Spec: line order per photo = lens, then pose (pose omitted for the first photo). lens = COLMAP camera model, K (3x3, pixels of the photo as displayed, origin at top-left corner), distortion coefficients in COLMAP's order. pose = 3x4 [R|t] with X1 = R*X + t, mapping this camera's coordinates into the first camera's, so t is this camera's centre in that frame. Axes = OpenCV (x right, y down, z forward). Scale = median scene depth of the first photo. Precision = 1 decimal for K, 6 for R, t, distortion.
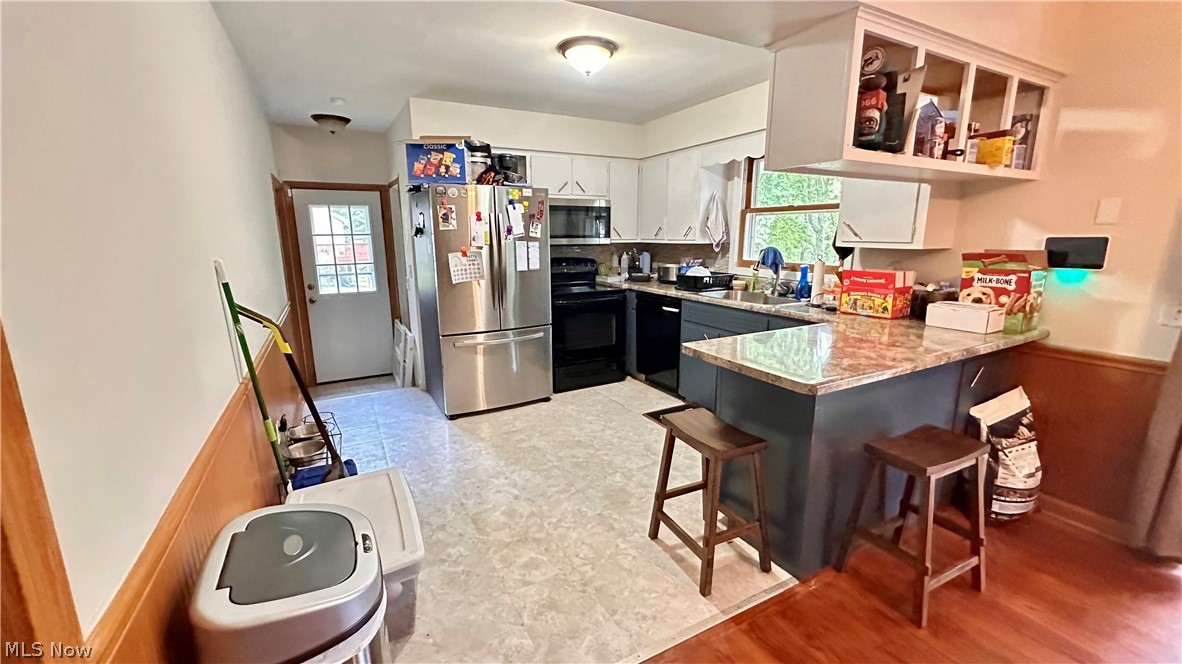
lens RADIAL K [[476.7, 0, 590.3], [0, 476.7, 333.7], [0, 0, 1]] dist [-0.000201, -0.000003]
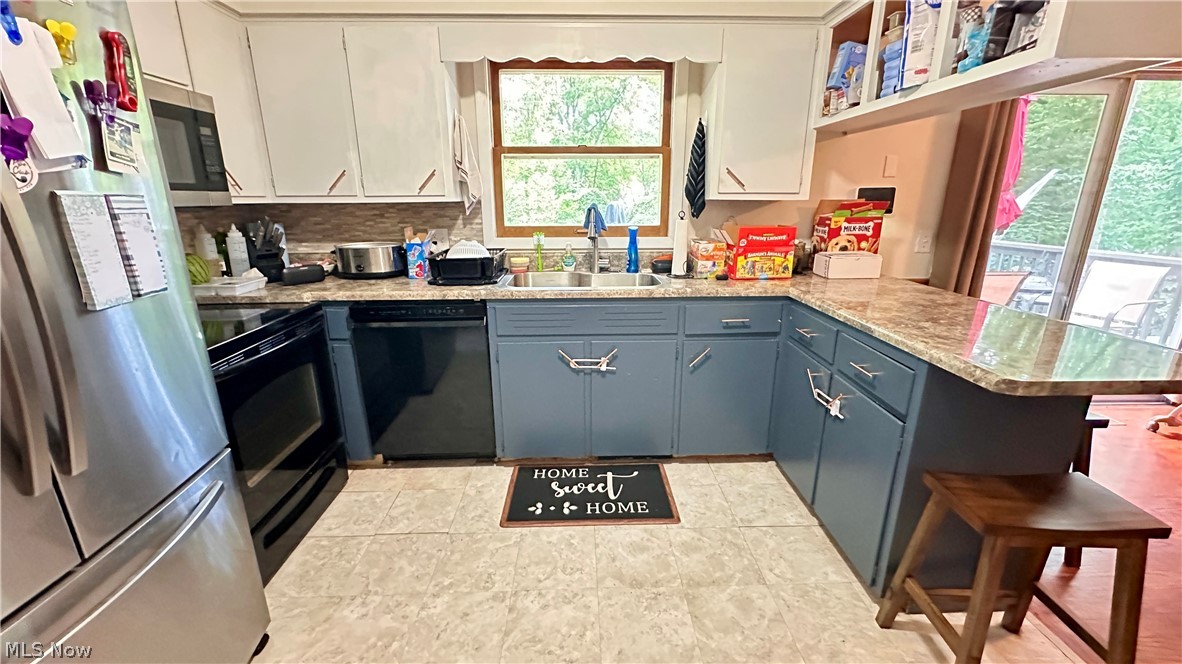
lens RADIAL K [[476.7, 0, 592.4], [0, 476.7, 332.6], [0, 0, 1]] dist [-0.000201, -0.000003]
pose [[0.447730, -0.246389, 0.859553, -0.346392], [0.185735, 0.965946, 0.180139, -0.162430], [-0.874666, 0.078996, 0.478246, 0.884412]]
